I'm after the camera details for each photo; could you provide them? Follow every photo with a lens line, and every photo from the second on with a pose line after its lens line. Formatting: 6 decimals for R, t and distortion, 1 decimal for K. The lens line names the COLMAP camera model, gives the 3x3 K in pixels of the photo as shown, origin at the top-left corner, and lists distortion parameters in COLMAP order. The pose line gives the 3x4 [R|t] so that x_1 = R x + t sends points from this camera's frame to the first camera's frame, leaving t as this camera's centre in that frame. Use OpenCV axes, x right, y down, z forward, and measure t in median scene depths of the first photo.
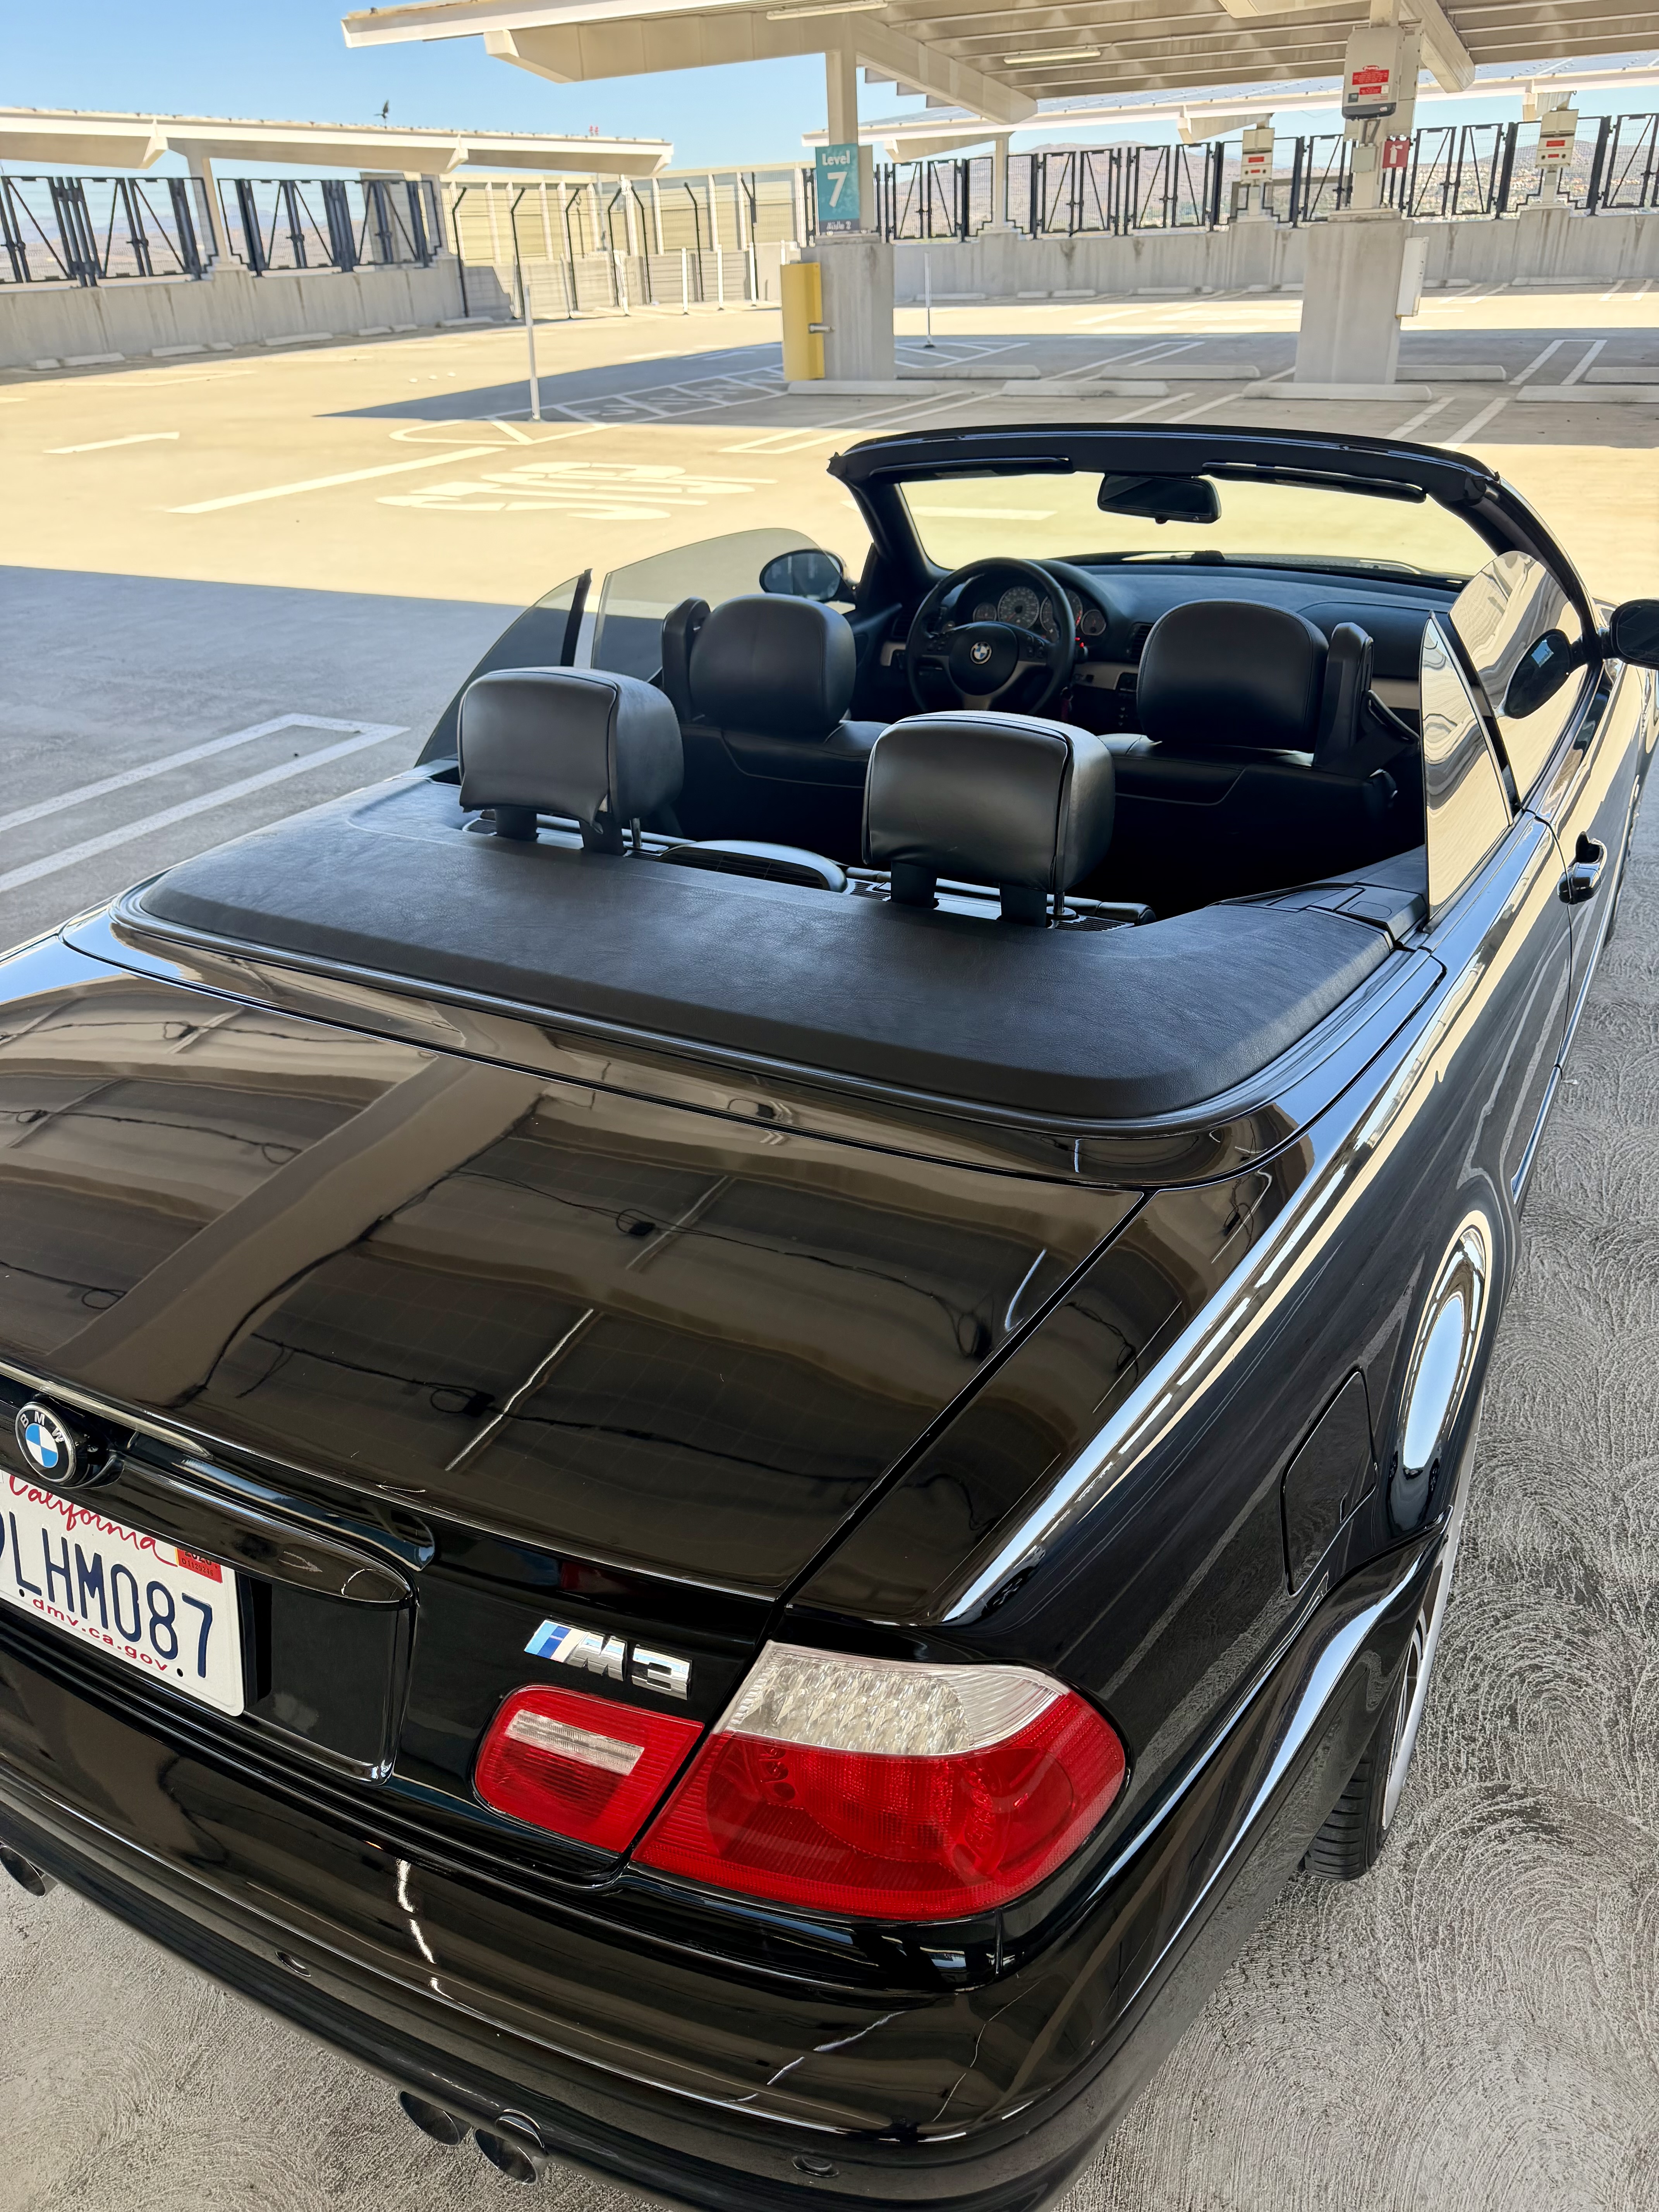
lens RADIAL K [[1585.3, 0, 816.4], [0, 1585.3, 1098.9], [0, 0, 1]] dist [0.012891, -0.016009]
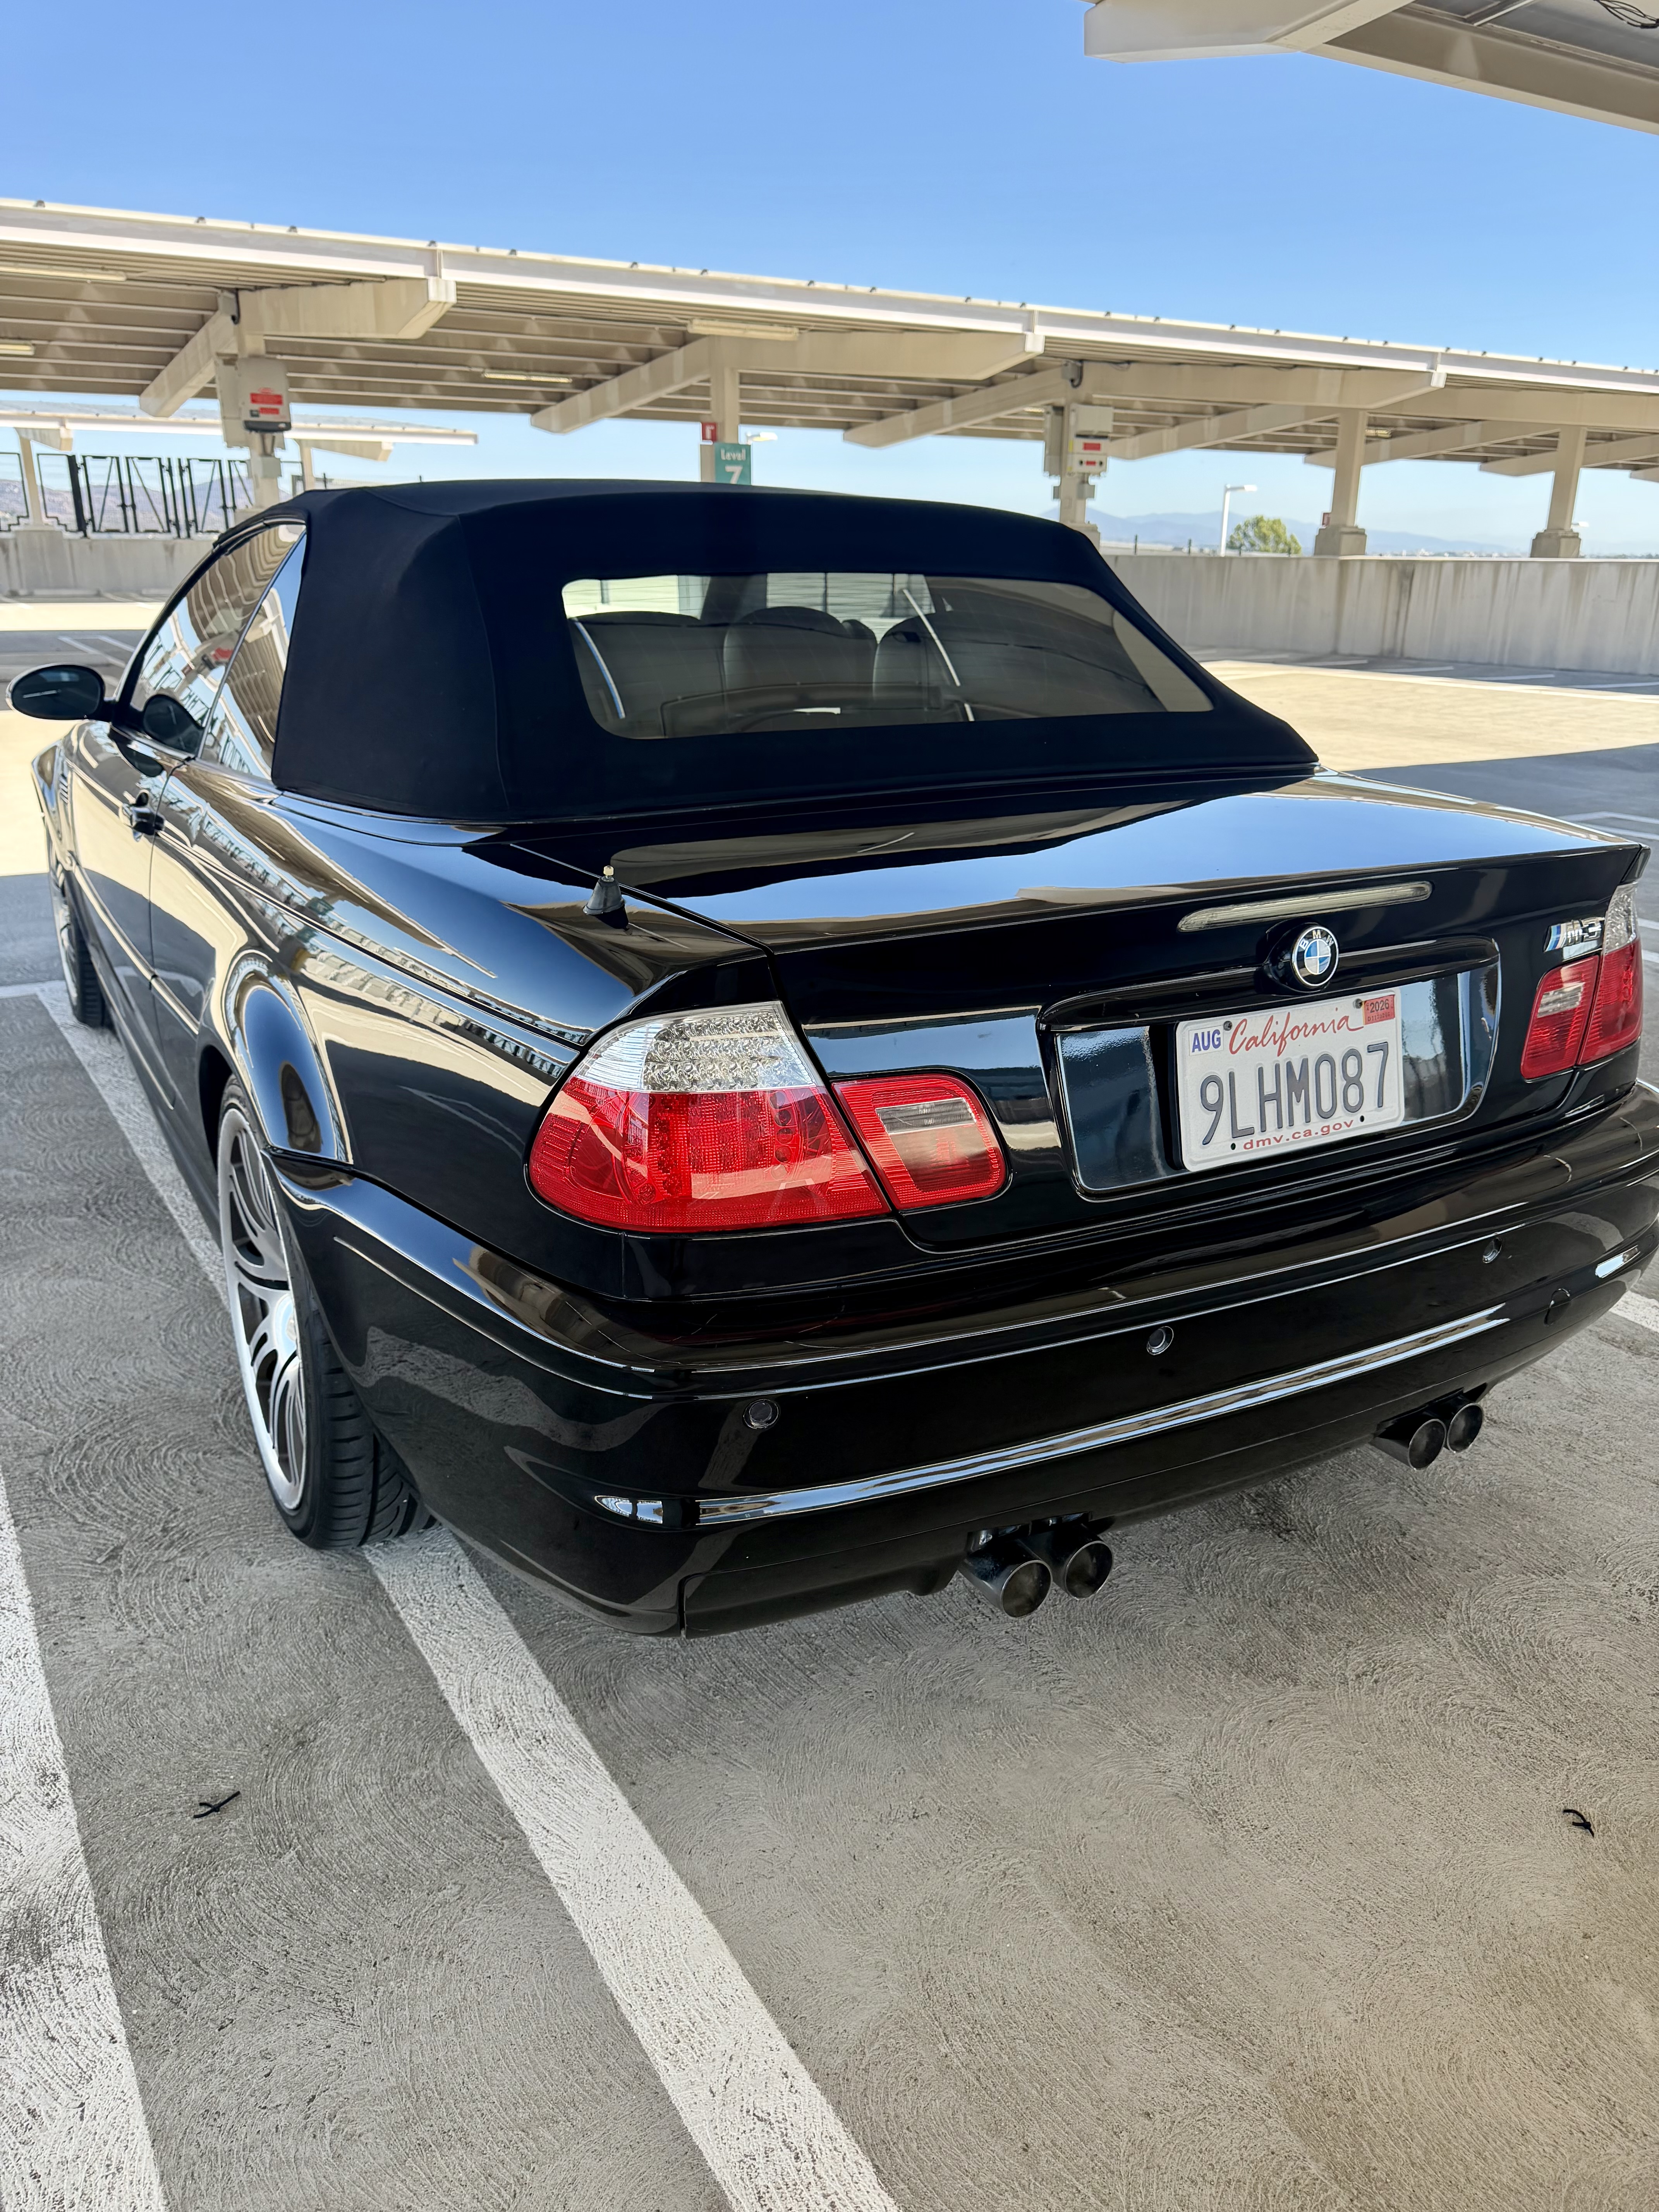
lens RADIAL K [[1585.3, 0, 813.7], [0, 1585.3, 1108.0], [0, 0, 1]] dist [0.012891, -0.016009]
pose [[0.539907, -0.238020, 0.807370, -0.953591], [0.373971, 0.927149, 0.023248, 0.075388], [-0.754086, 0.289382, 0.589587, 0.289900]]
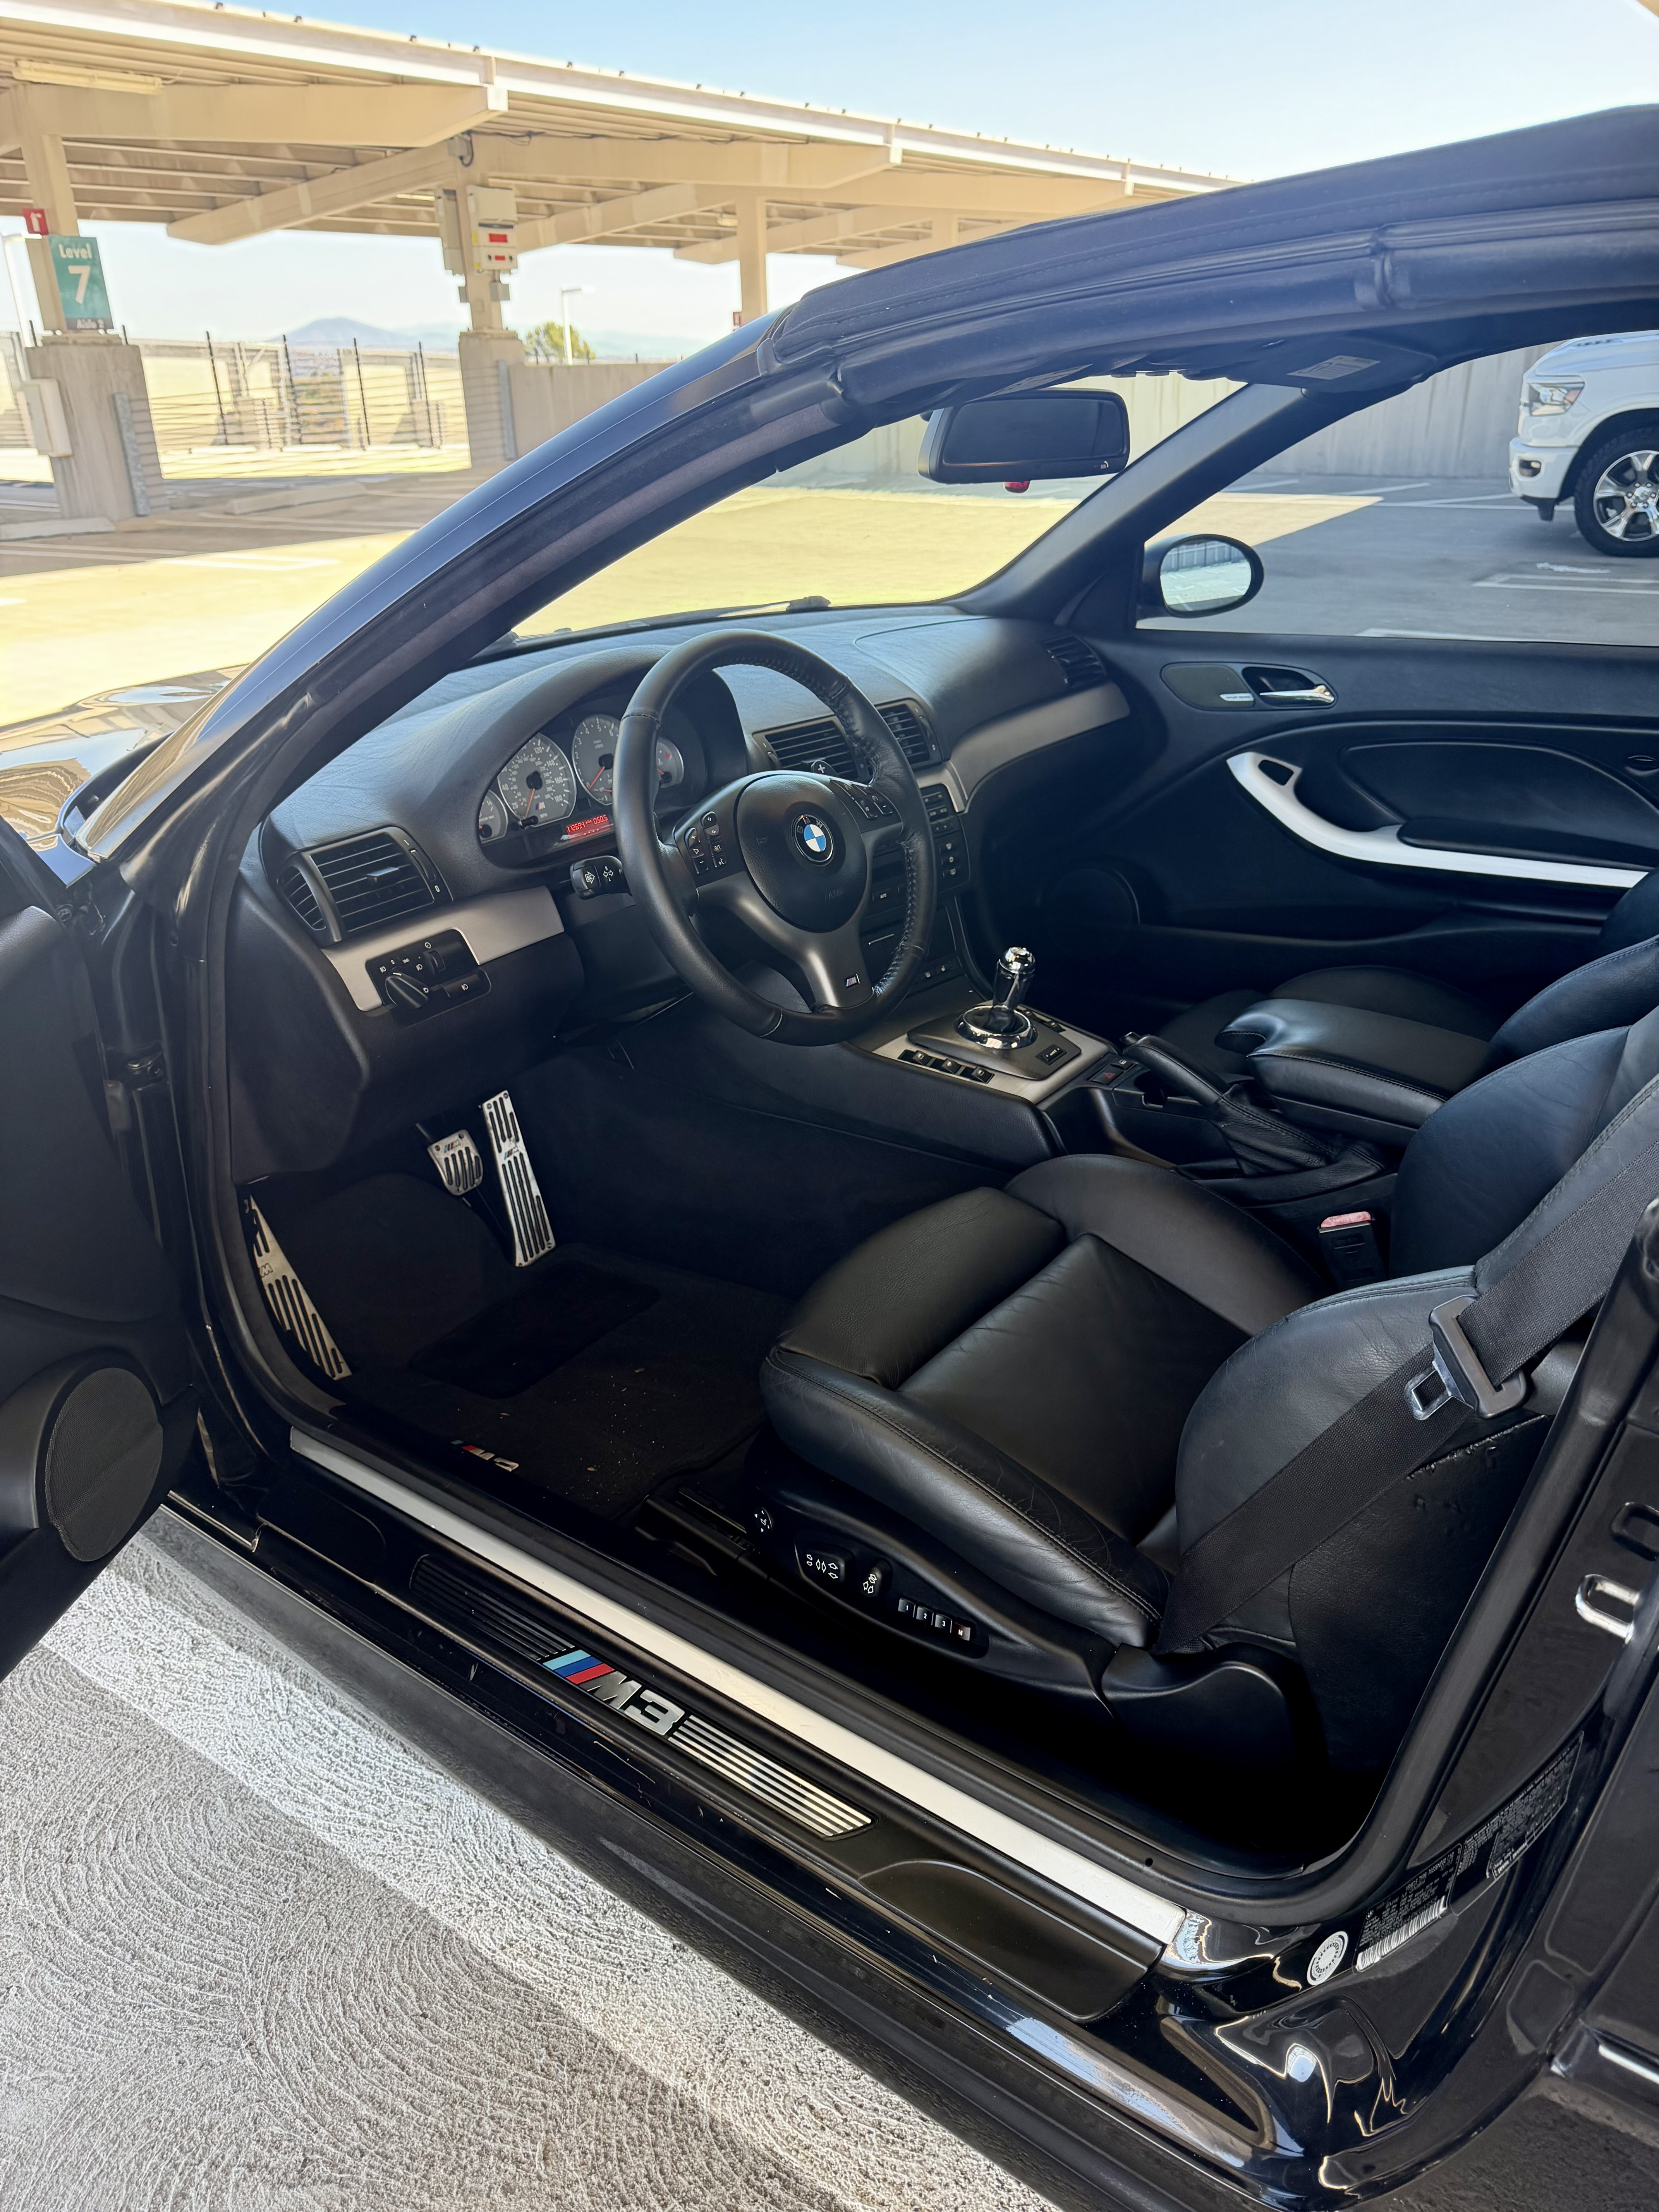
lens RADIAL K [[1585.3, 0, 835.0], [0, 1585.3, 1112.2], [0, 0, 1]] dist [0.012891, -0.016009]
pose [[0.148054, -0.393970, 0.907120, -0.463112], [0.488865, 0.826486, 0.279161, -0.494248], [-0.859704, 0.402129, 0.314963, 1.311095]]
